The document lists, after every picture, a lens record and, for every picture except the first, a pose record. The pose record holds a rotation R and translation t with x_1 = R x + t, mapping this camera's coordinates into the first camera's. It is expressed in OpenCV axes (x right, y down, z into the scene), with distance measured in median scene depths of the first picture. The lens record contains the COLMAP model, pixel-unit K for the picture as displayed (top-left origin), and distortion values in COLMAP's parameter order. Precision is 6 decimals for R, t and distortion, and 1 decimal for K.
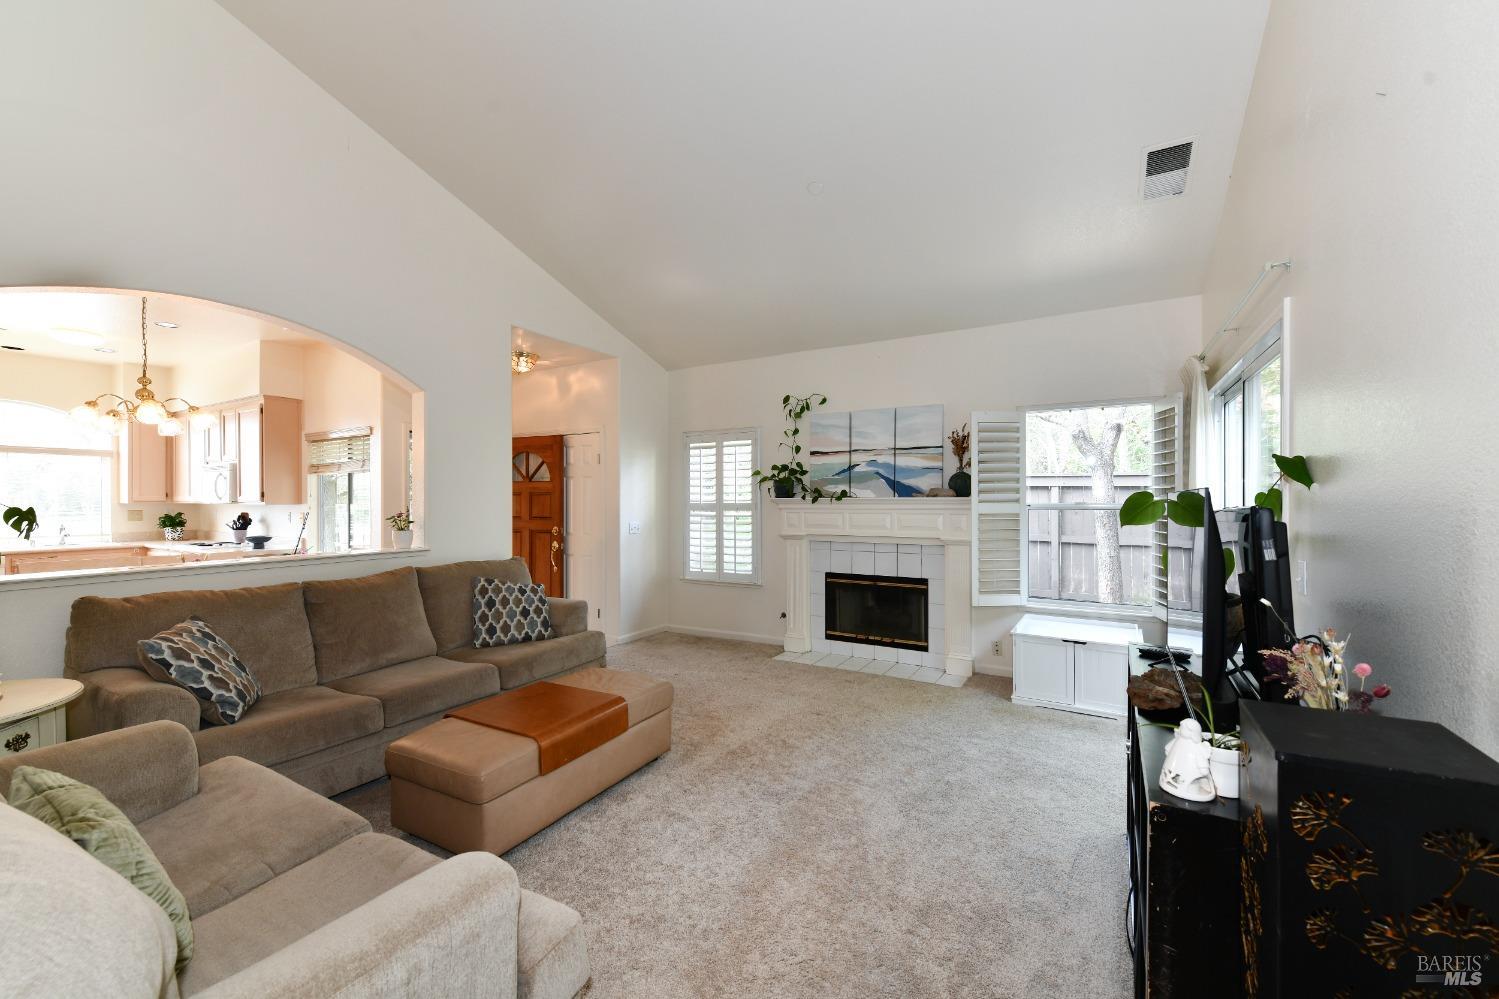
lens RADIAL K [[591.3, 0, 753.8], [0, 591.3, 496.9], [0, 0, 1]] dist [0.002629, -0.002449]
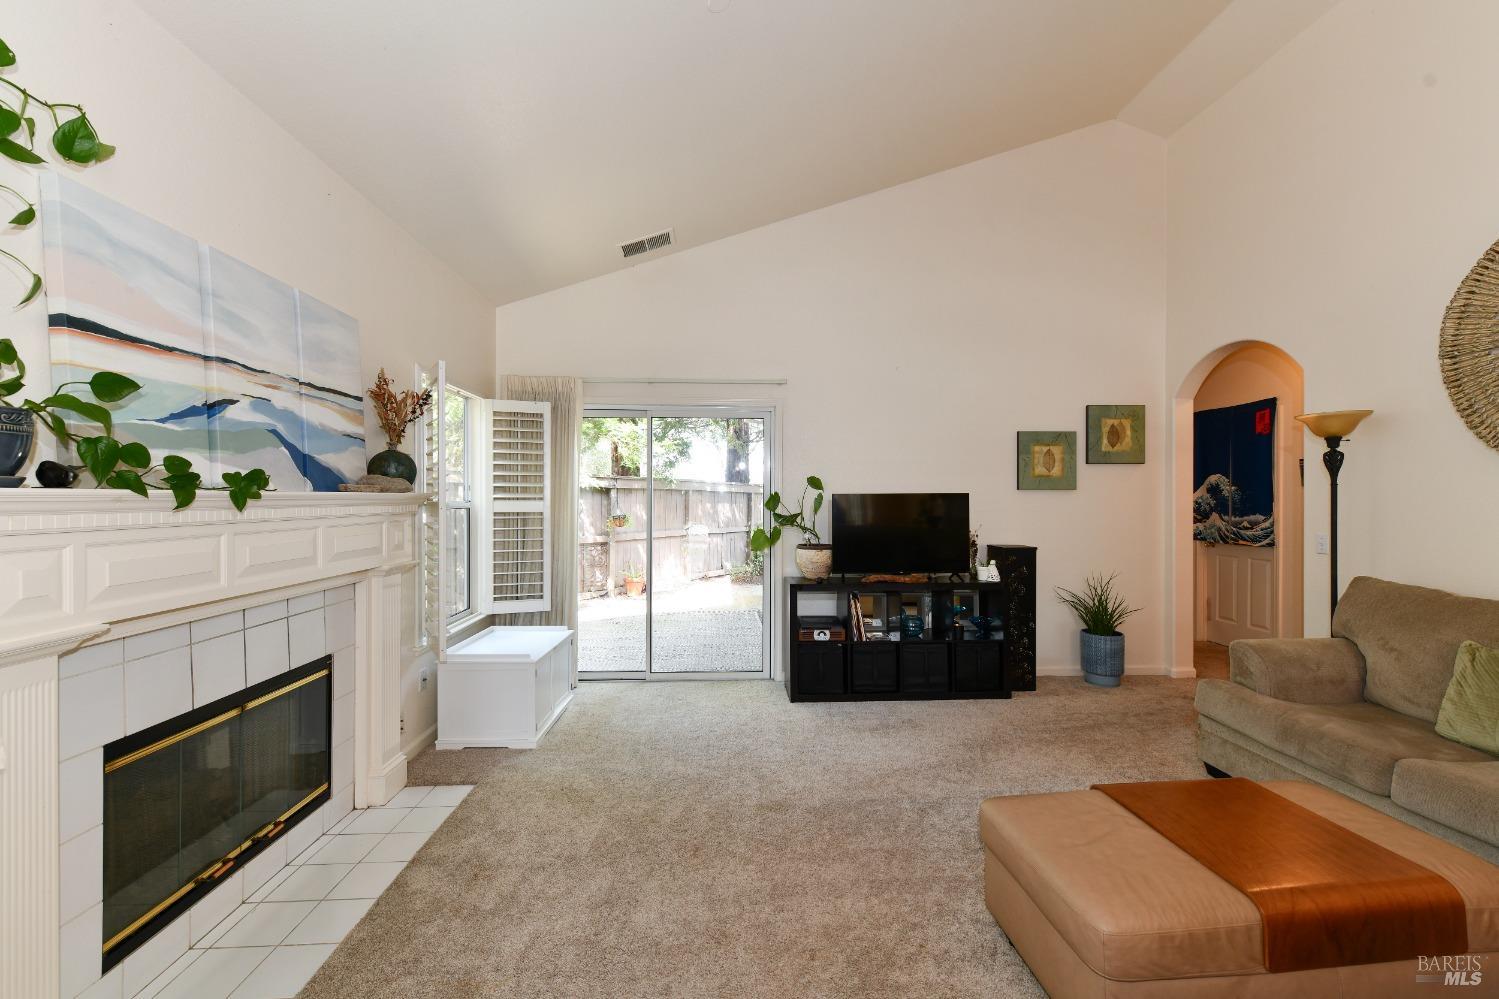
lens RADIAL K [[591.3, 0, 755.2], [0, 591.3, 499.8], [0, 0, 1]] dist [0.002629, -0.002449]
pose [[-0.550442, 0.001067, 0.834872, -0.316708], [-0.003036, 0.999990, -0.003280, 0.007187], [-0.834868, -0.004341, -0.550434, 0.948625]]
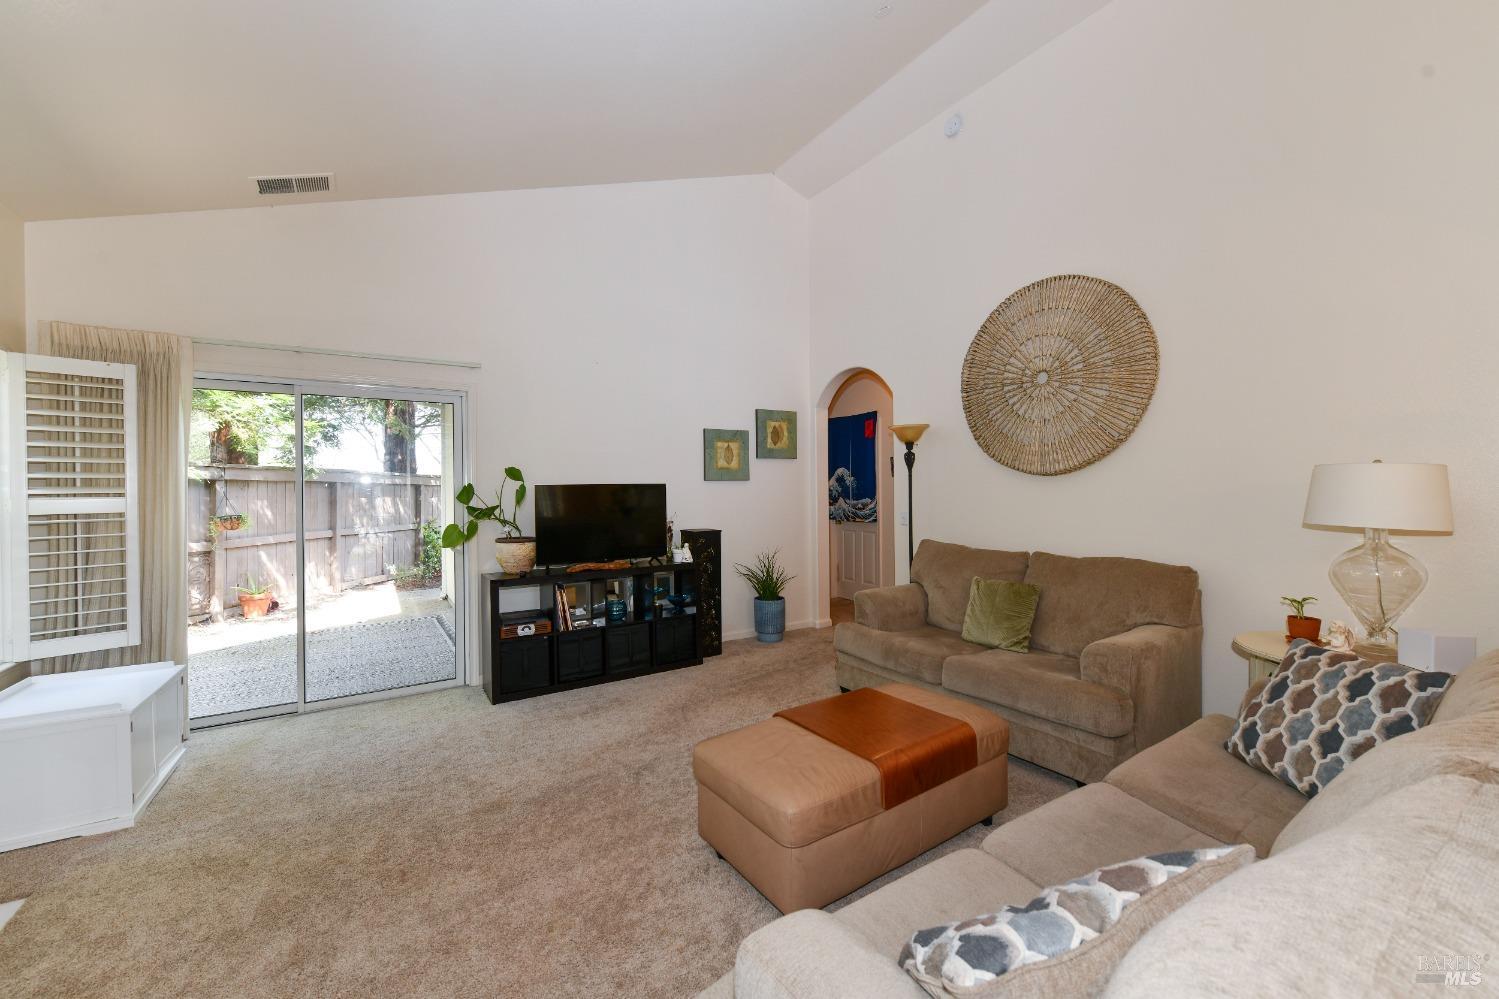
lens RADIAL K [[591.3, 0, 757.7], [0, 591.3, 494.1], [0, 0, 1]] dist [0.002629, -0.002449]
pose [[-0.895356, 0.008413, 0.445271, -0.321666], [0.011451, 0.999926, 0.004134, 0.008244], [-0.445204, 0.008801, -0.895386, 0.991282]]
